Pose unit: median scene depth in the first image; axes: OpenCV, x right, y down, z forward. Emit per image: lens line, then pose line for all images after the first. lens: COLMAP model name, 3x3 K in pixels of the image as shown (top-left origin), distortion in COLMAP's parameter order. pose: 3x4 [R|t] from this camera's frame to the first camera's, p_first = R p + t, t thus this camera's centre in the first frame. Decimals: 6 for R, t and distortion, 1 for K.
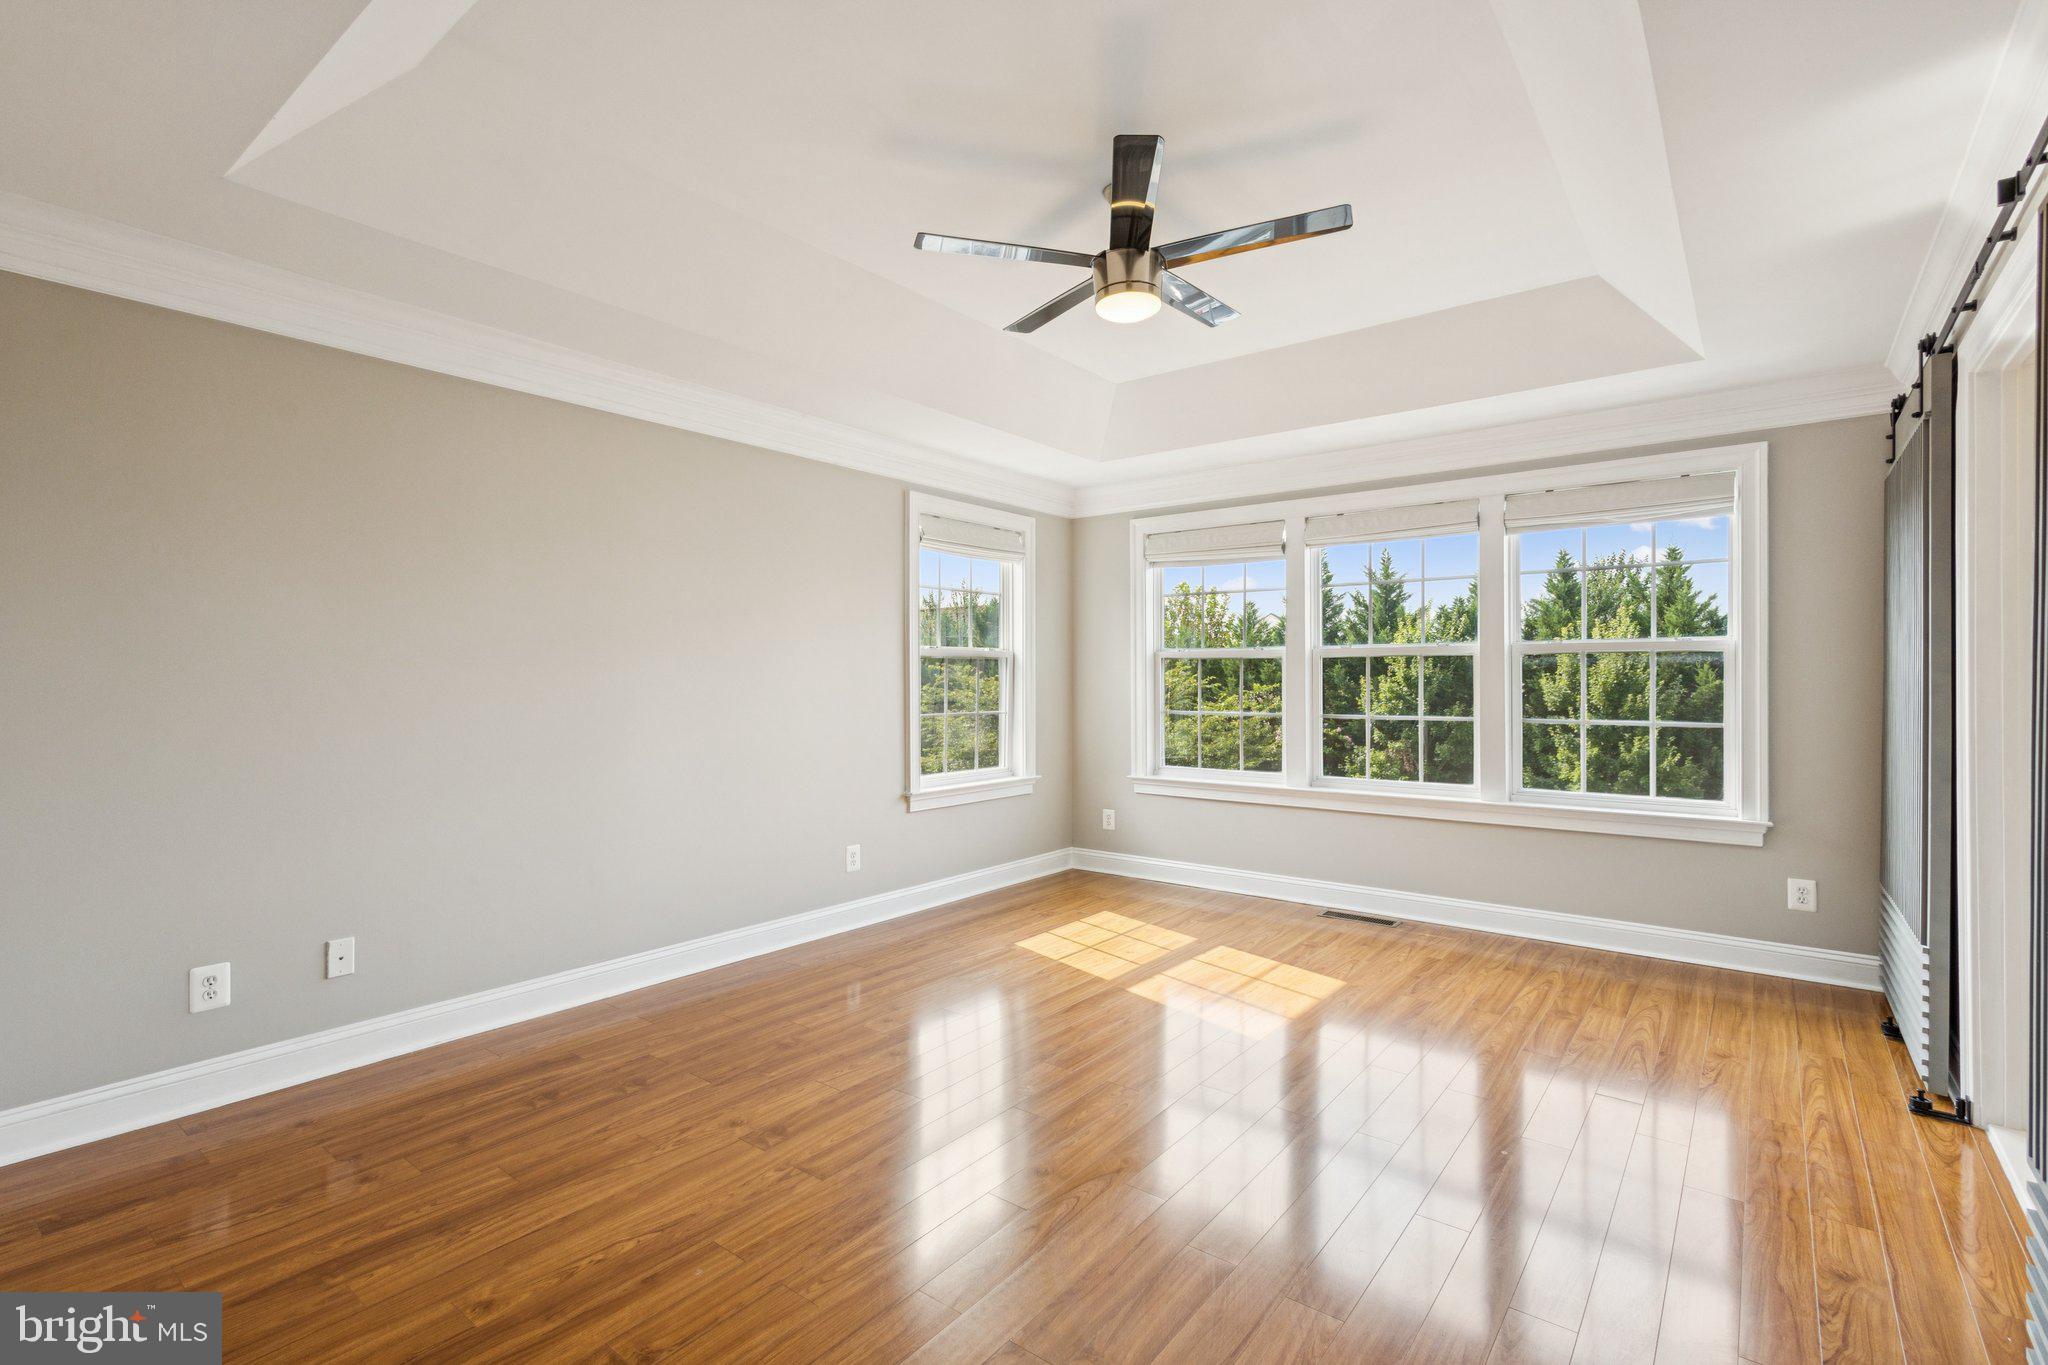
lens RADIAL K [[954.2, 0, 1022.6], [0, 954.2, 668.4], [0, 0, 1]] dist [0.011692, -0.000240]
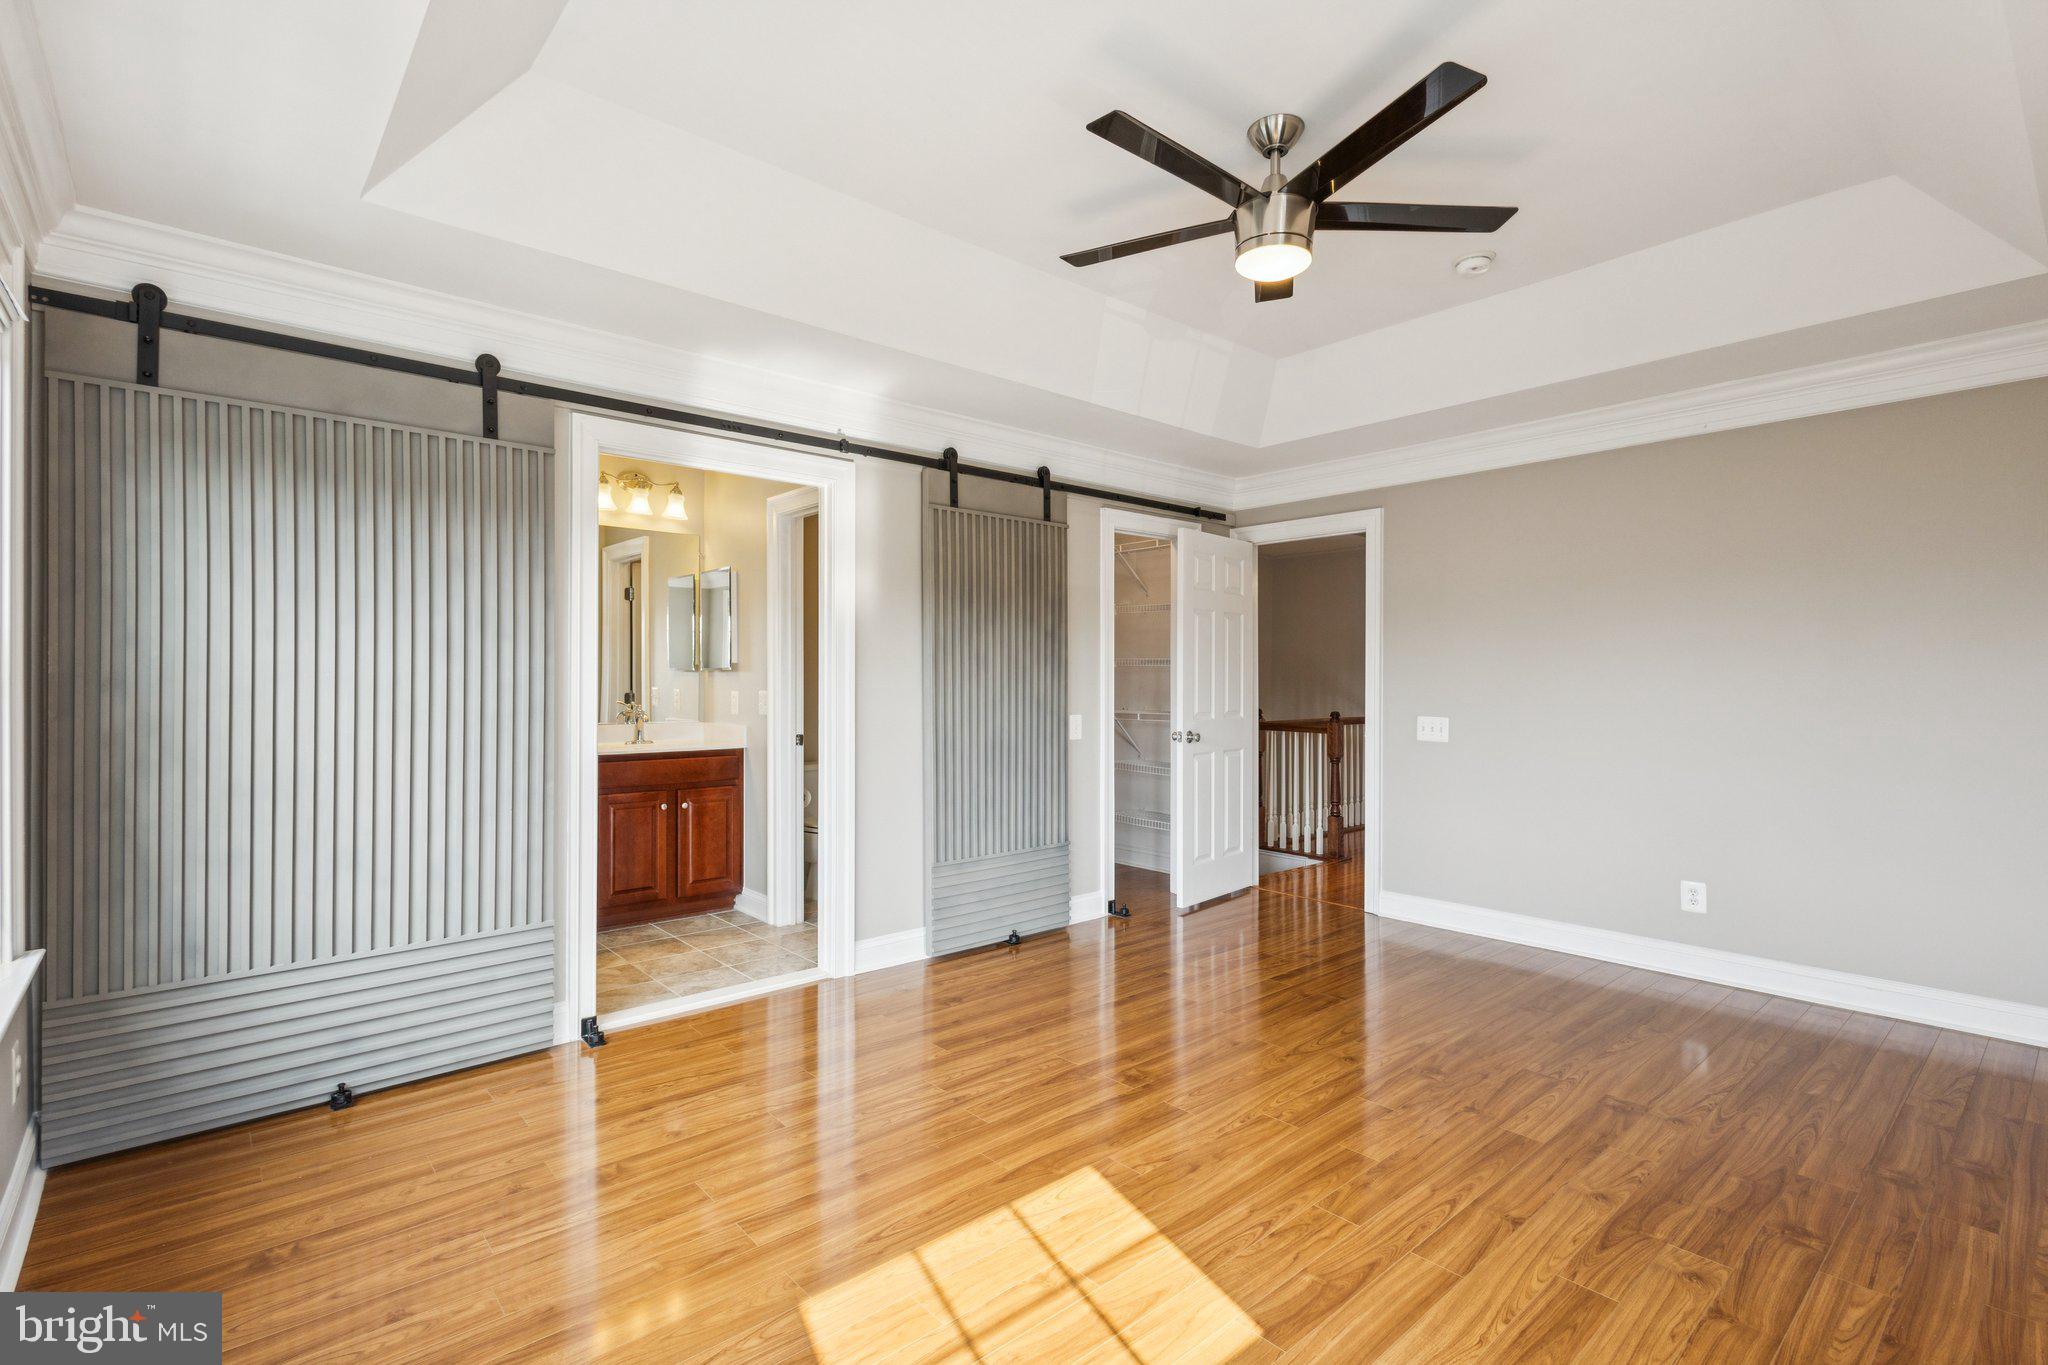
lens RADIAL K [[954.2, 0, 1022.6], [0, 954.2, 668.4], [0, 0, 1]] dist [0.011692, -0.000240]
pose [[-0.984076, 0.002731, 0.177725, 0.162296], [0.001563, 0.999976, -0.006716, 0.005098], [-0.177739, -0.006331, -0.984057, 1.754507]]
